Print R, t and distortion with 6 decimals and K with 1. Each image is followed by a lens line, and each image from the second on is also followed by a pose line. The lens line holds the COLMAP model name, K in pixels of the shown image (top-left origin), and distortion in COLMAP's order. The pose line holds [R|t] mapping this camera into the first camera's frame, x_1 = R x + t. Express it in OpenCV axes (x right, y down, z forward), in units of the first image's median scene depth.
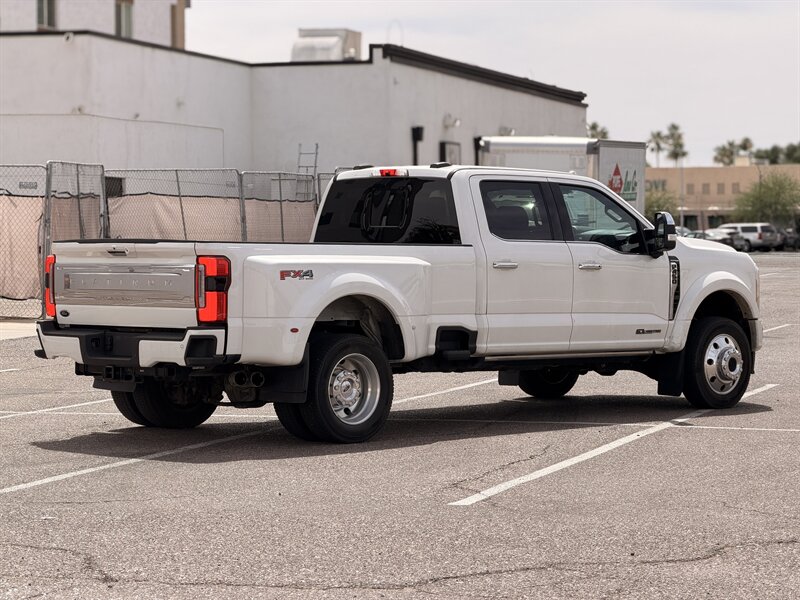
lens RADIAL K [[2369.8, 0, 400.0], [0, 2369.8, 300.0], [0, 0, 1]] dist [0.278821, -0.031540]
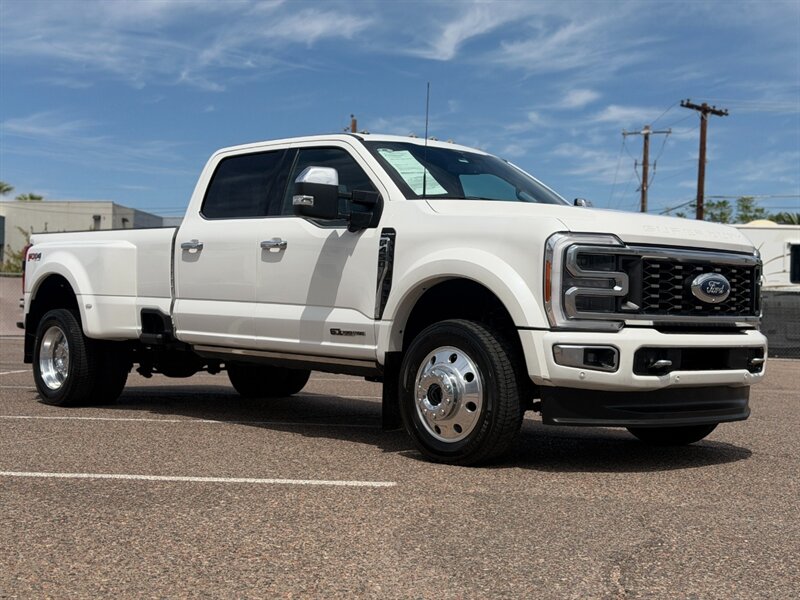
lens RADIAL K [[1110.2, 0, 400.0], [0, 1110.2, 300.0], [0, 0, 1]] dist [0.186845, -0.378620]
pose [[-0.045903, -0.009286, -0.998903, 0.476403], [-0.051914, 0.998628, -0.006898, 0.005056], [0.997596, 0.051541, -0.046322, 1.107132]]
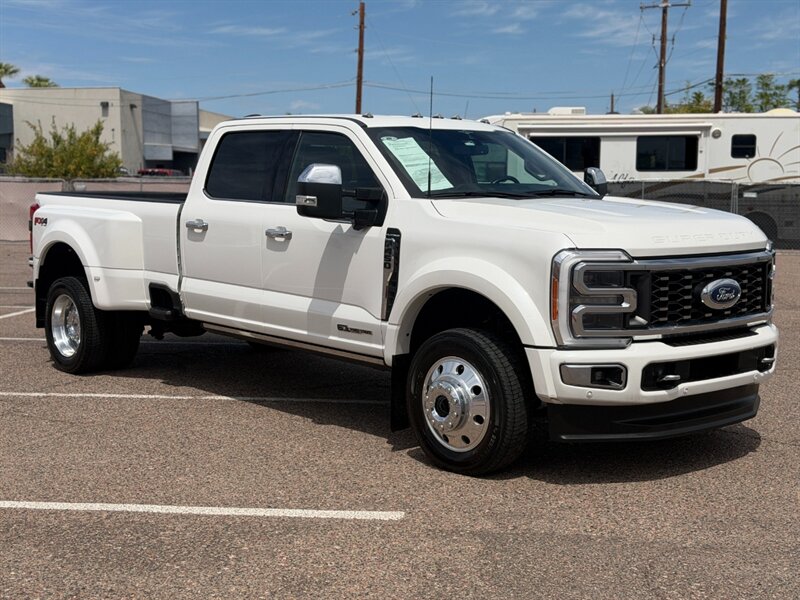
lens RADIAL K [[1110.2, 0, 400.0], [0, 1110.2, 300.0], [0, 0, 1]] dist [0.186845, -0.378620]
pose [[-0.058543, 0.105307, -0.992715, 0.471601], [-0.032689, 0.993685, 0.107338, -0.035165], [0.997750, 0.038735, -0.054731, 1.107859]]
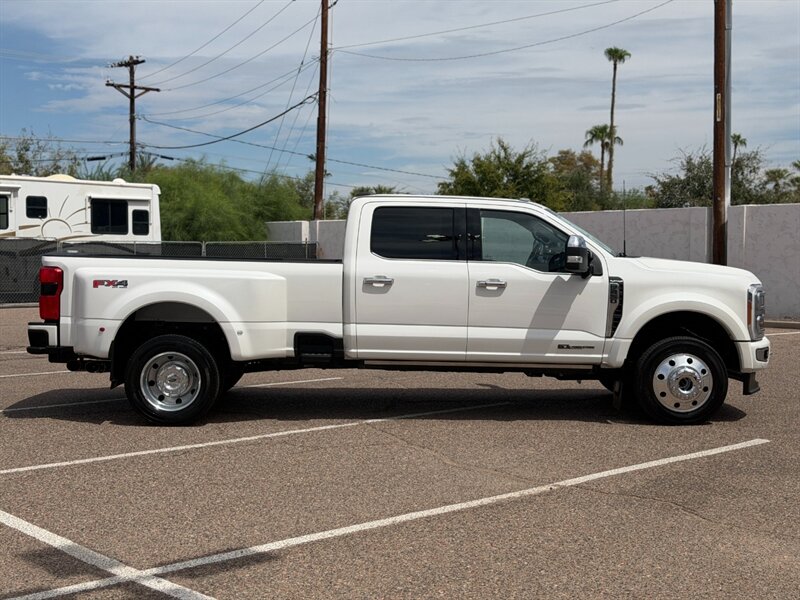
lens RADIAL K [[1110.2, 0, 400.0], [0, 1110.2, 300.0], [0, 0, 1]] dist [0.186845, -0.378620]
pose [[0.721429, 0.041829, -0.691224, 0.421235], [-0.029626, 0.999124, 0.029541, -0.021728], [0.691854, -0.000834, 0.722037, 0.627279]]
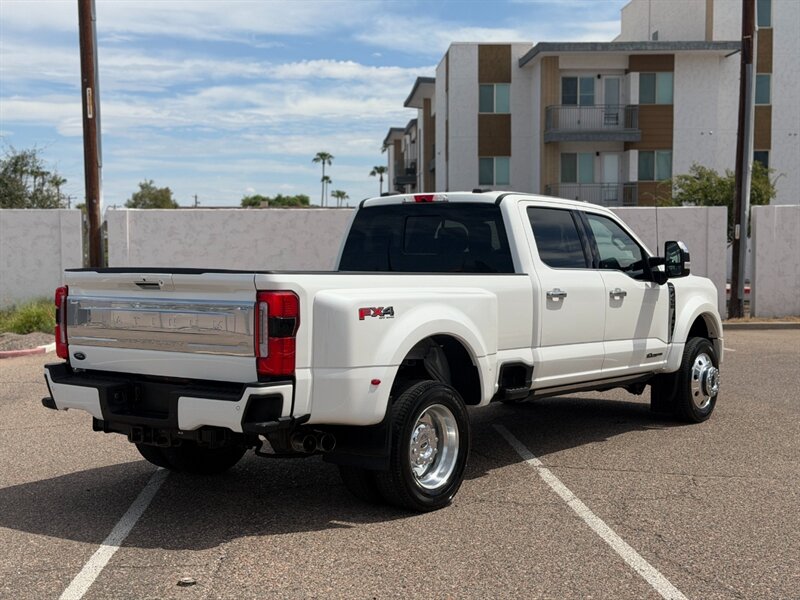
lens RADIAL K [[1110.2, 0, 400.0], [0, 1110.2, 300.0], [0, 0, 1]] dist [0.186845, -0.378620]
pose [[0.989666, -0.001626, 0.143384, -0.082309], [0.000042, 0.999939, 0.011047, -0.017594], [-0.143394, -0.010926, 0.989605, 0.568498]]
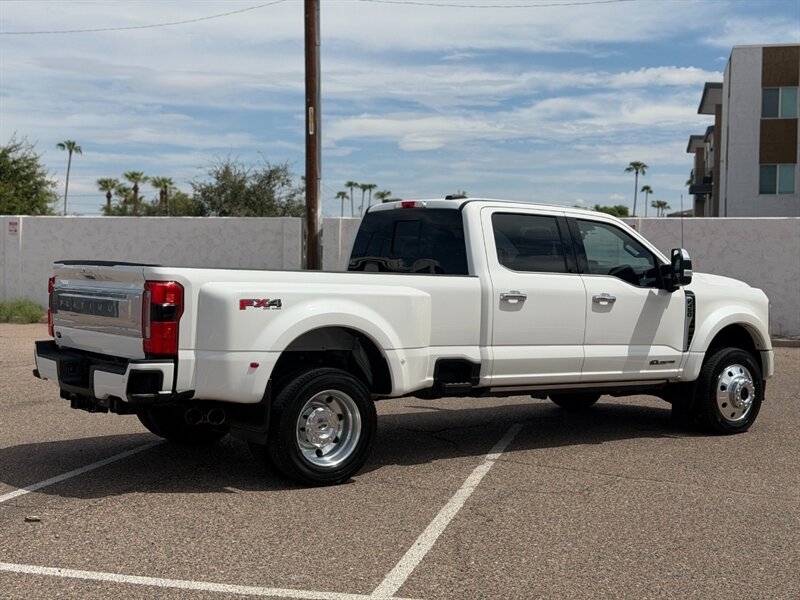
lens RADIAL K [[1110.2, 0, 400.0], [0, 1110.2, 300.0], [0, 0, 1]] dist [0.186845, -0.378620]
pose [[0.989122, 0.027710, -0.144465, 0.065255], [-0.027220, 0.999615, 0.005371, -0.014642], [0.144559, -0.001381, 0.989495, 0.531931]]
